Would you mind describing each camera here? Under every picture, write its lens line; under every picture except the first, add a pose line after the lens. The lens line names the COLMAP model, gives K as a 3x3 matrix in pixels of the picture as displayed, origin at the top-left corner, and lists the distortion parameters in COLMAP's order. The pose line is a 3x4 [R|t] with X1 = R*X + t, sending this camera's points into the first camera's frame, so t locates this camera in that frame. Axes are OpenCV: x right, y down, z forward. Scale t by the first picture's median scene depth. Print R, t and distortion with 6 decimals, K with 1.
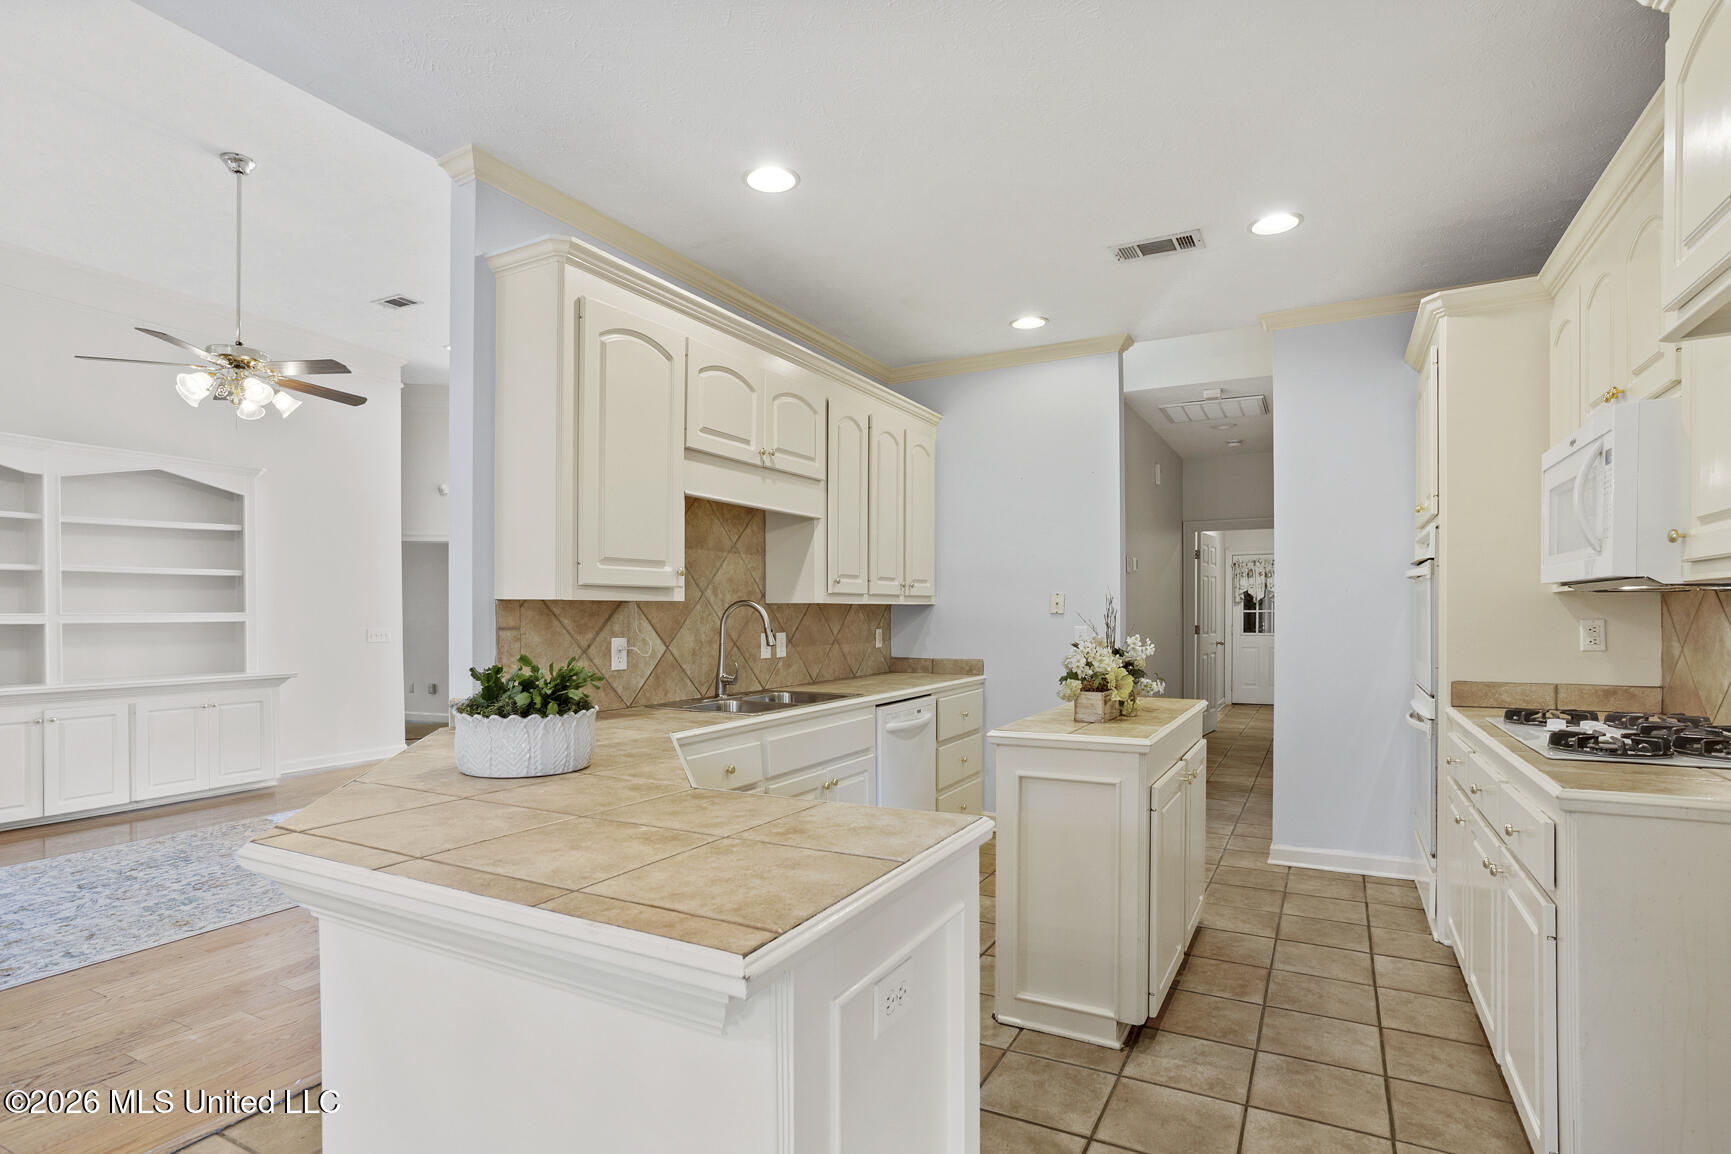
lens RADIAL K [[867.1, 0, 862.1], [0, 867.1, 623.9], [0, 0, 1]] dist [-0.048079, 0.034352]
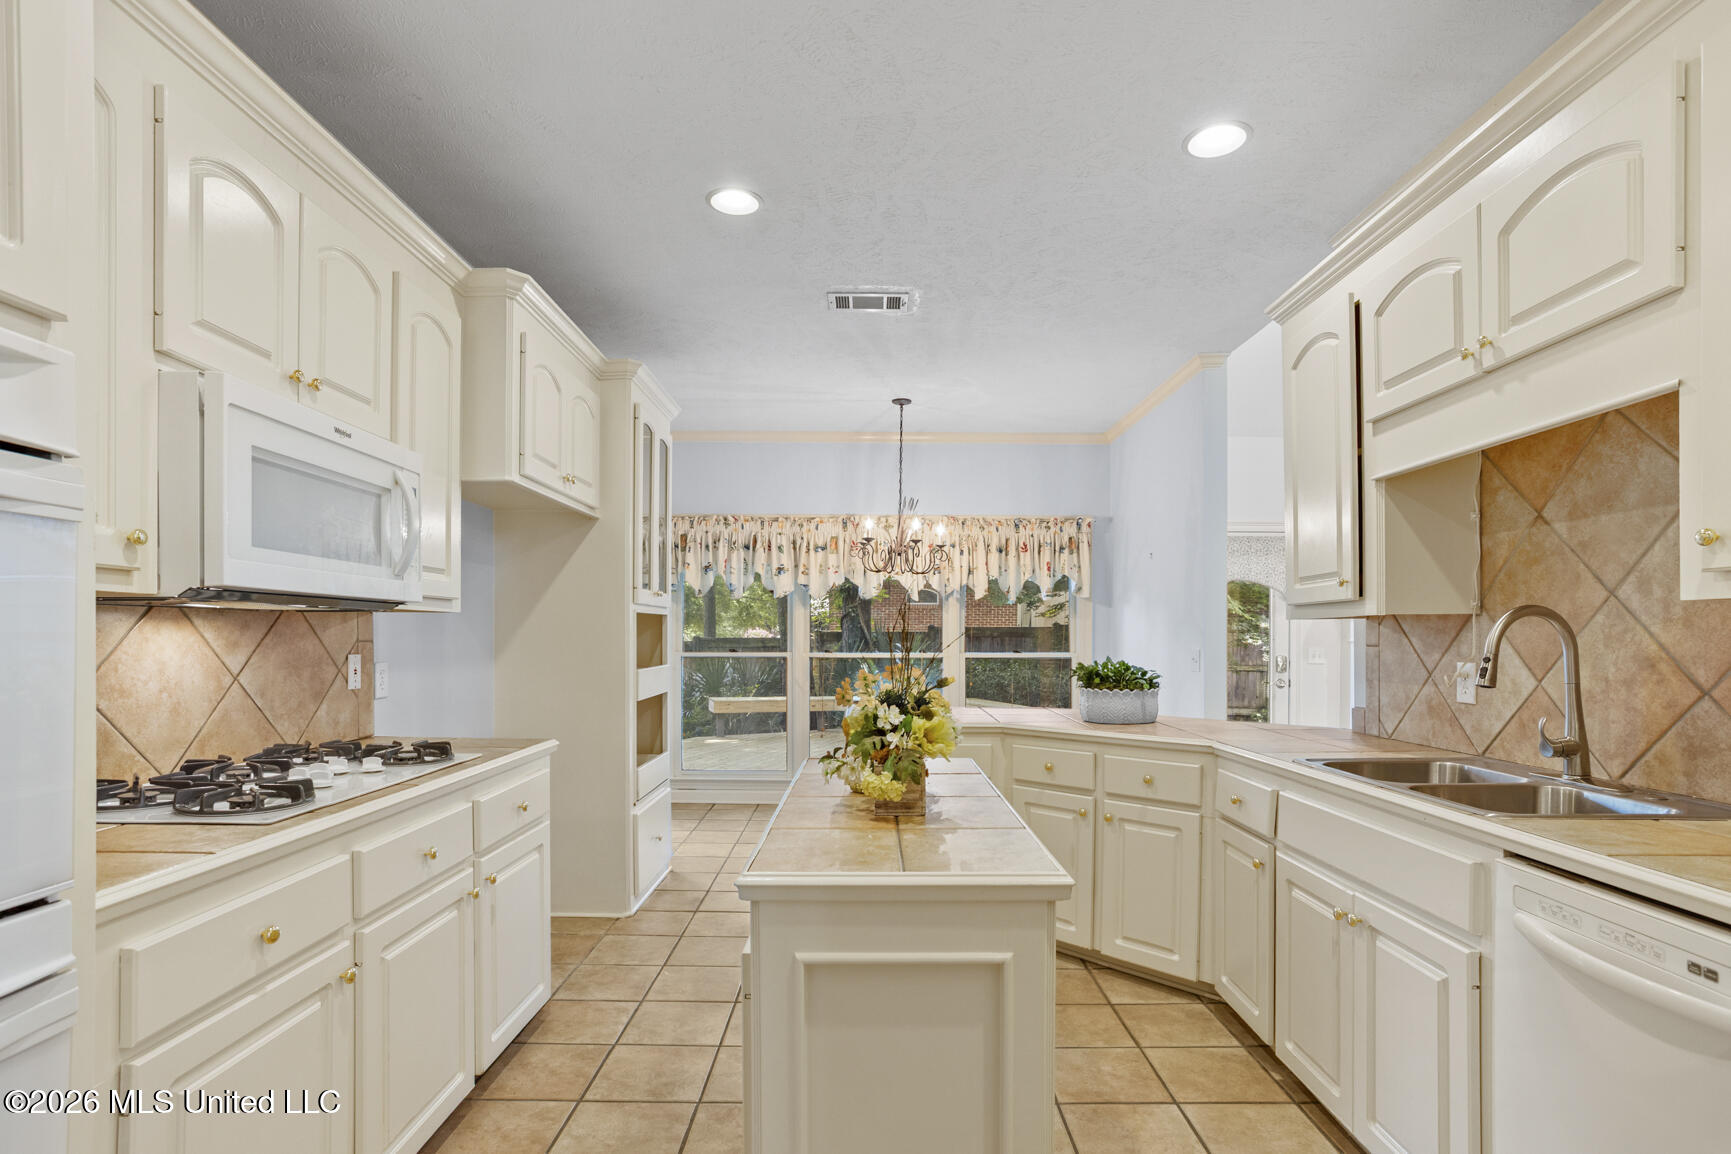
lens RADIAL K [[867.1, 0, 868.6], [0, 867.1, 632.2], [0, 0, 1]] dist [-0.048079, 0.034352]
pose [[-0.881711, 0.001867, -0.471786, 0.458606], [-0.000976, 0.999983, 0.005782, -0.011791], [0.471788, 0.005559, -0.881694, 1.184970]]
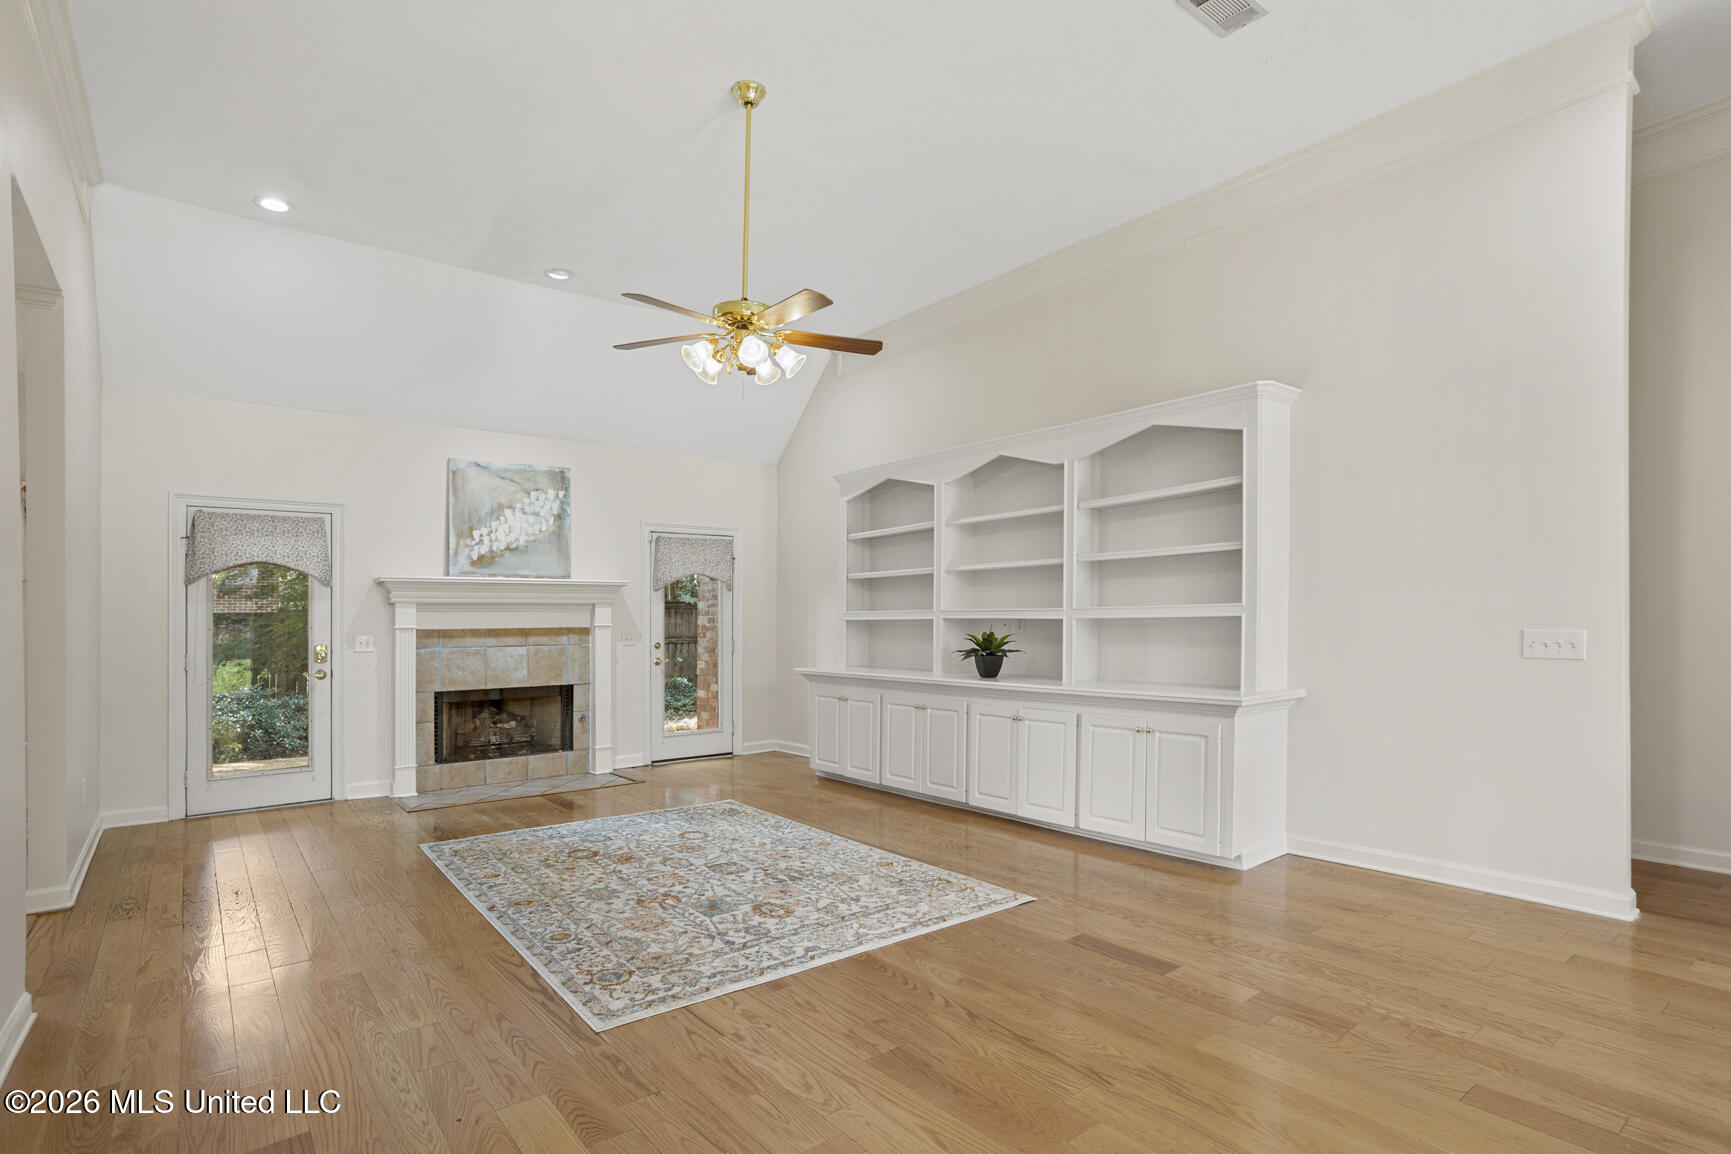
lens RADIAL K [[867.1, 0, 872.4], [0, 867.1, 612.4], [0, 0, 1]] dist [-0.048079, 0.034352]
pose [[-0.388864, 0.004407, -0.921284, 0.025289], [0.005226, 0.999983, 0.002578, -0.015110], [0.921280, -0.003813, -0.388881, 1.611365]]
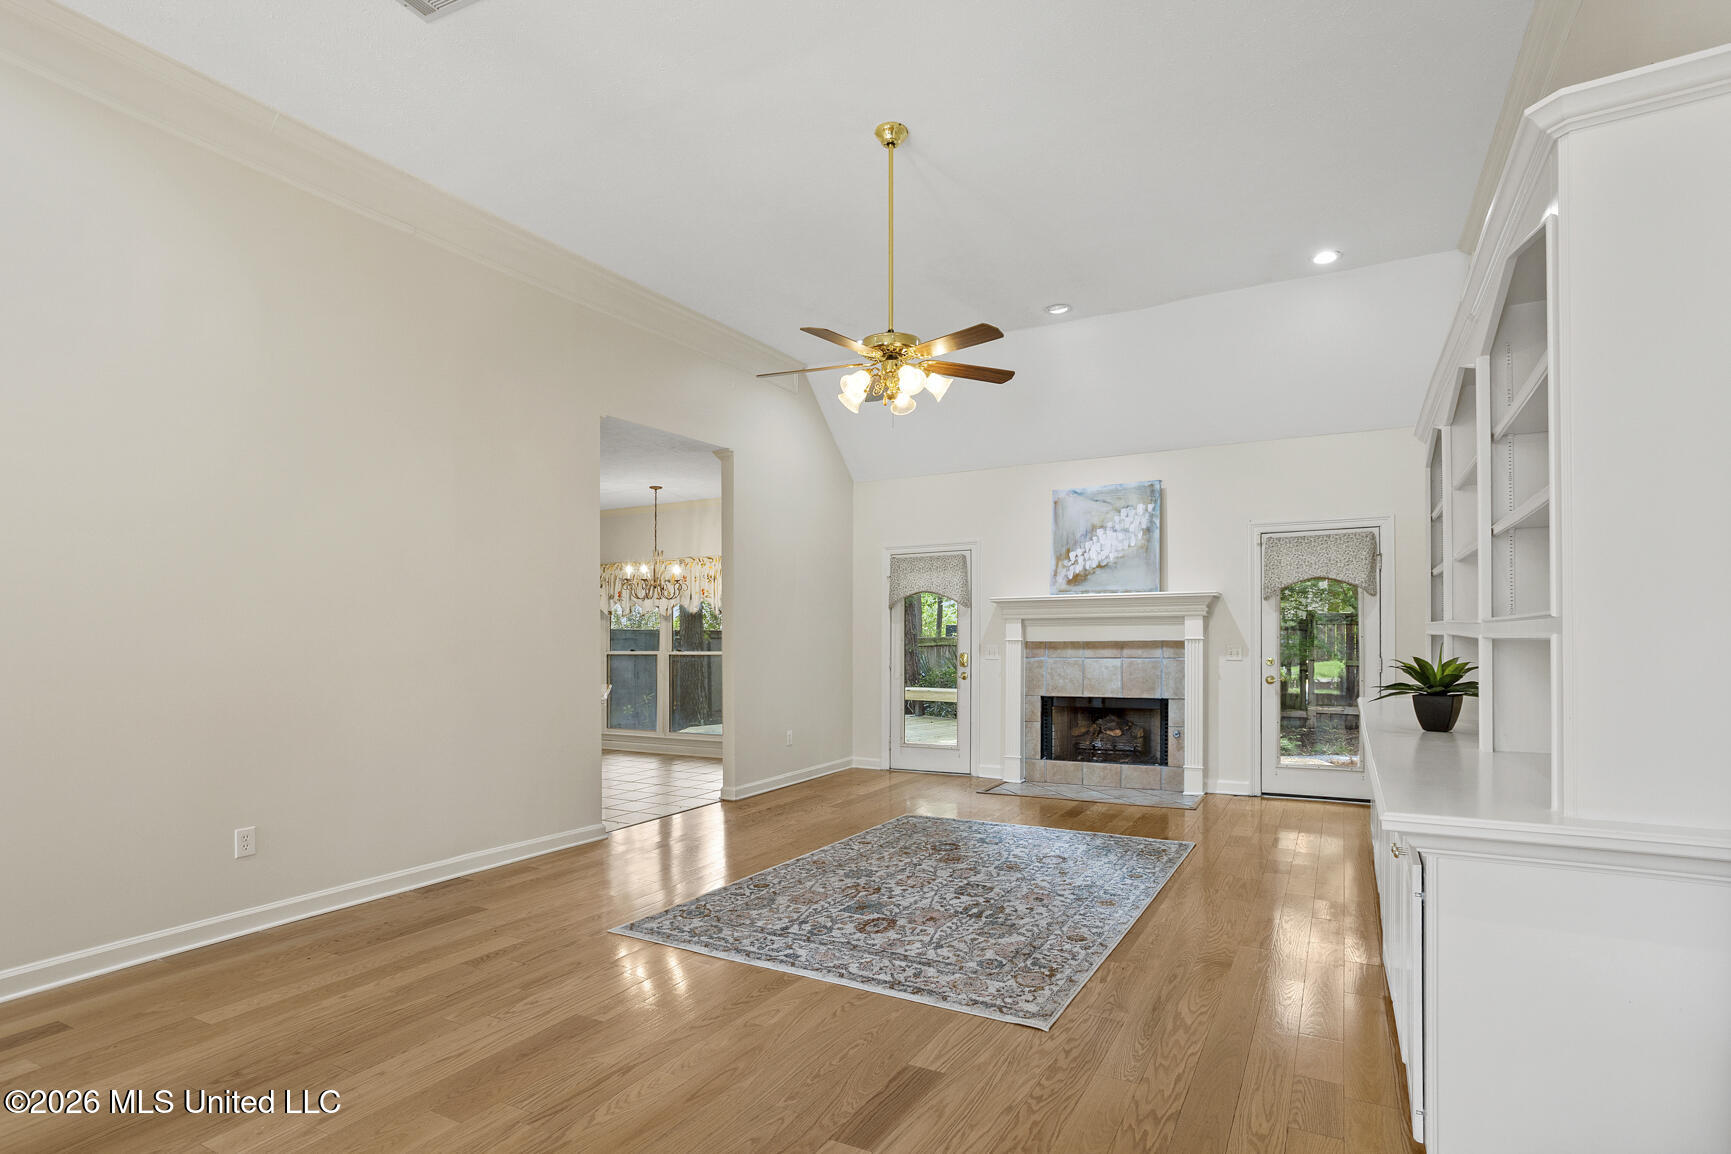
lens RADIAL K [[867.1, 0, 874.3], [0, 867.1, 592.6], [0, 0, 1]] dist [-0.048079, 0.034352]
pose [[-0.999854, 0.017003, 0.001477, -0.788138], [0.016927, 0.998997, -0.041450, -0.017361], [-0.002180, -0.041419, -0.999140, 2.104418]]
